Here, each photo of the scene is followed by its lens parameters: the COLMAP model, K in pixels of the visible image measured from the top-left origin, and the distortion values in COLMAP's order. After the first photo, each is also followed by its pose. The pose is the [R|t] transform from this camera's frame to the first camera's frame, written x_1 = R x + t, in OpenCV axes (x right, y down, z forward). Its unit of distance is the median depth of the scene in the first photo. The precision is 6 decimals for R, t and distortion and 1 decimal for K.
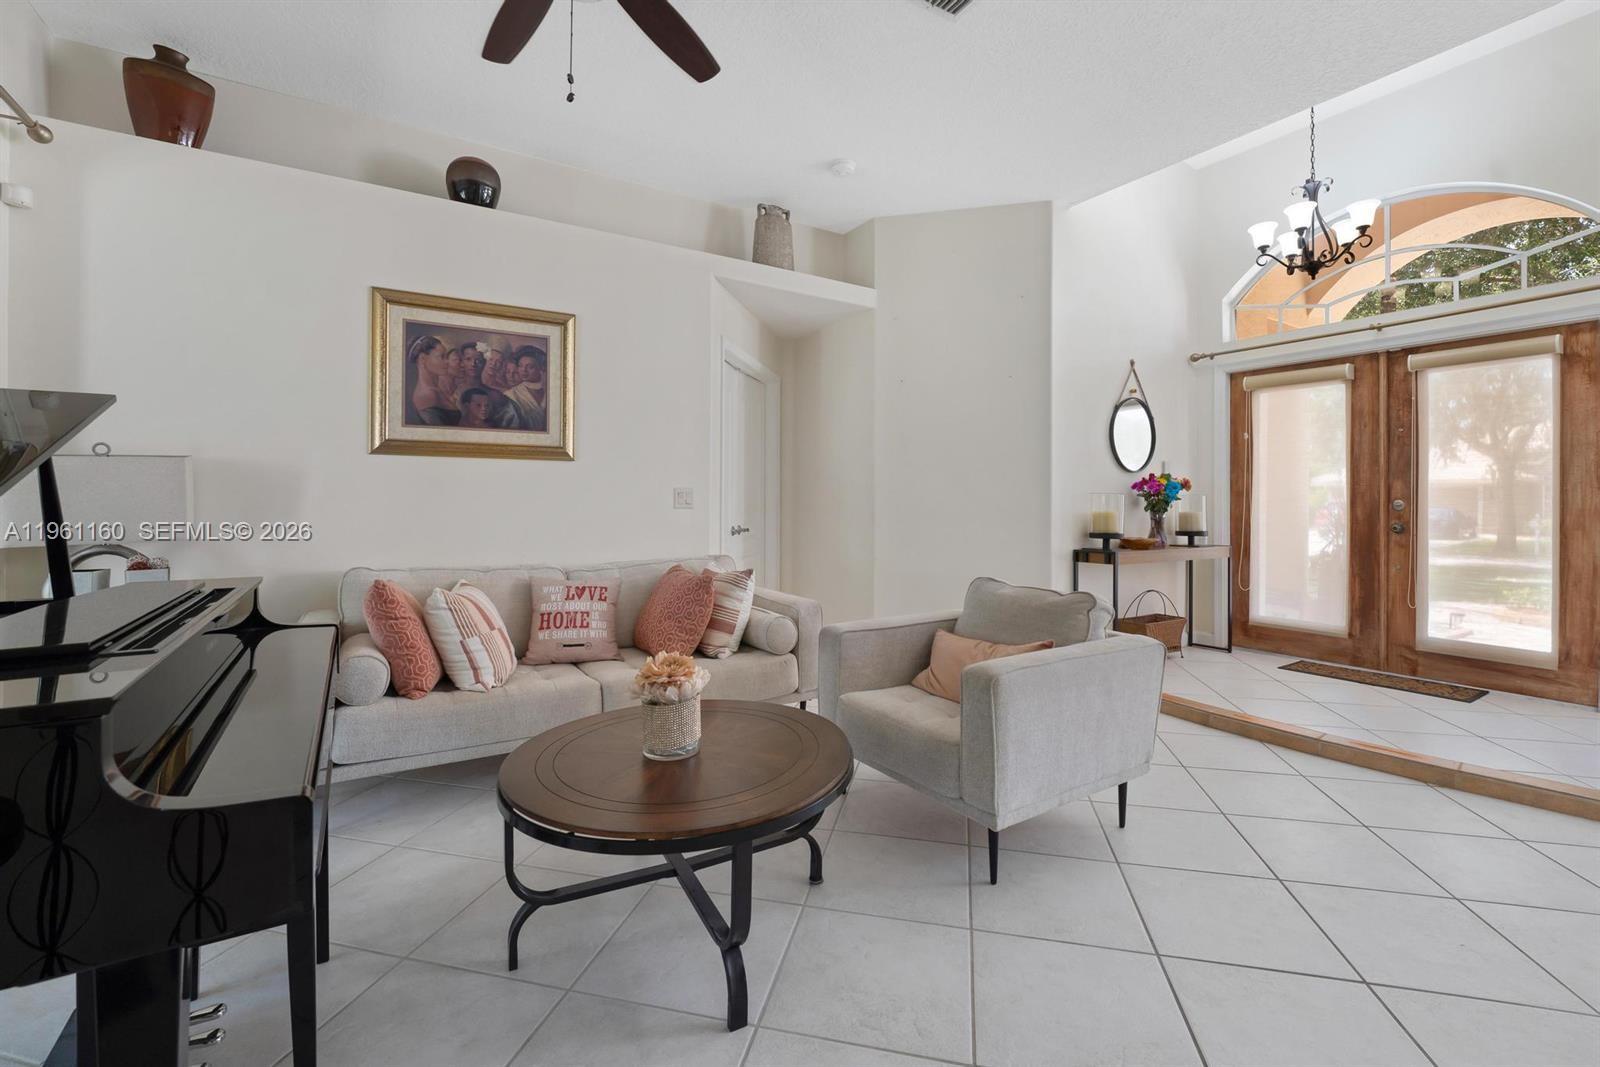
lens RADIAL K [[683.9, 0, 794.7], [0, 683.9, 505.5], [0, 0, 1]] dist [-0.012103, 0.000060]
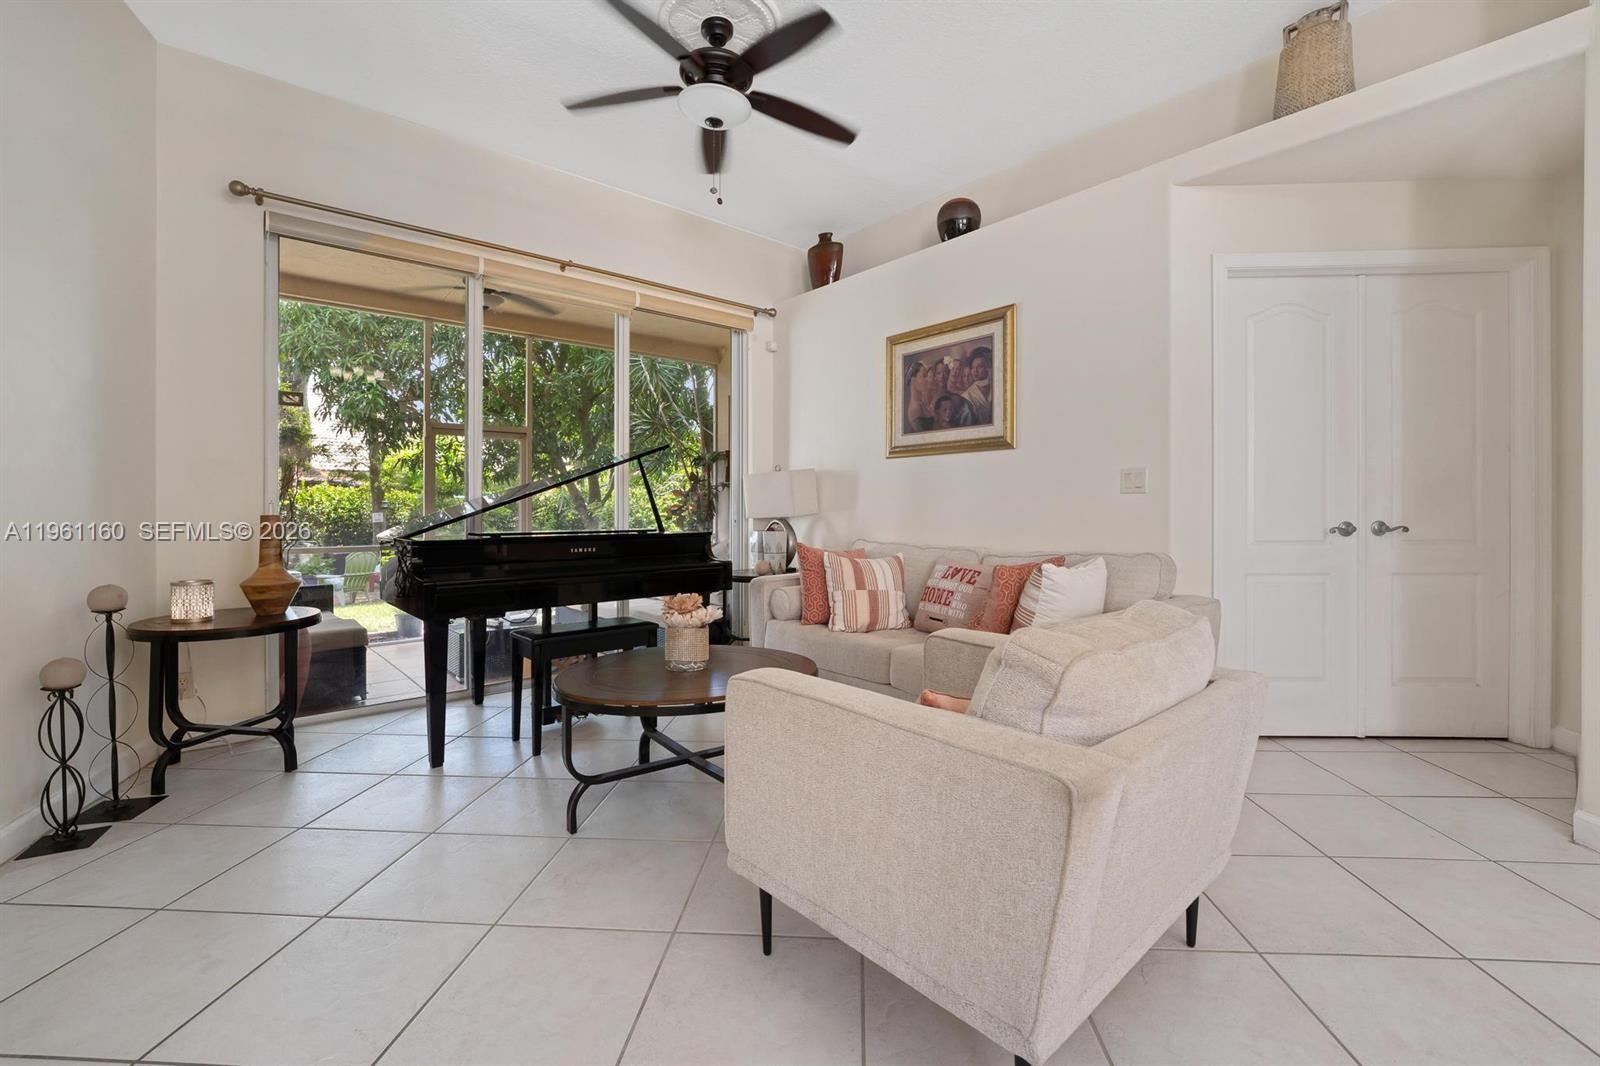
lens RADIAL K [[673.4, 0, 800.2], [0, 673.4, 514.4], [0, 0, 1]] dist [-0.003018, -0.000327]
pose [[0.160523, 0.005490, -0.987017, 0.690619], [0.001554, 0.999982, 0.005815, 0.029102], [0.987031, -0.002468, 0.160511, 0.595871]]
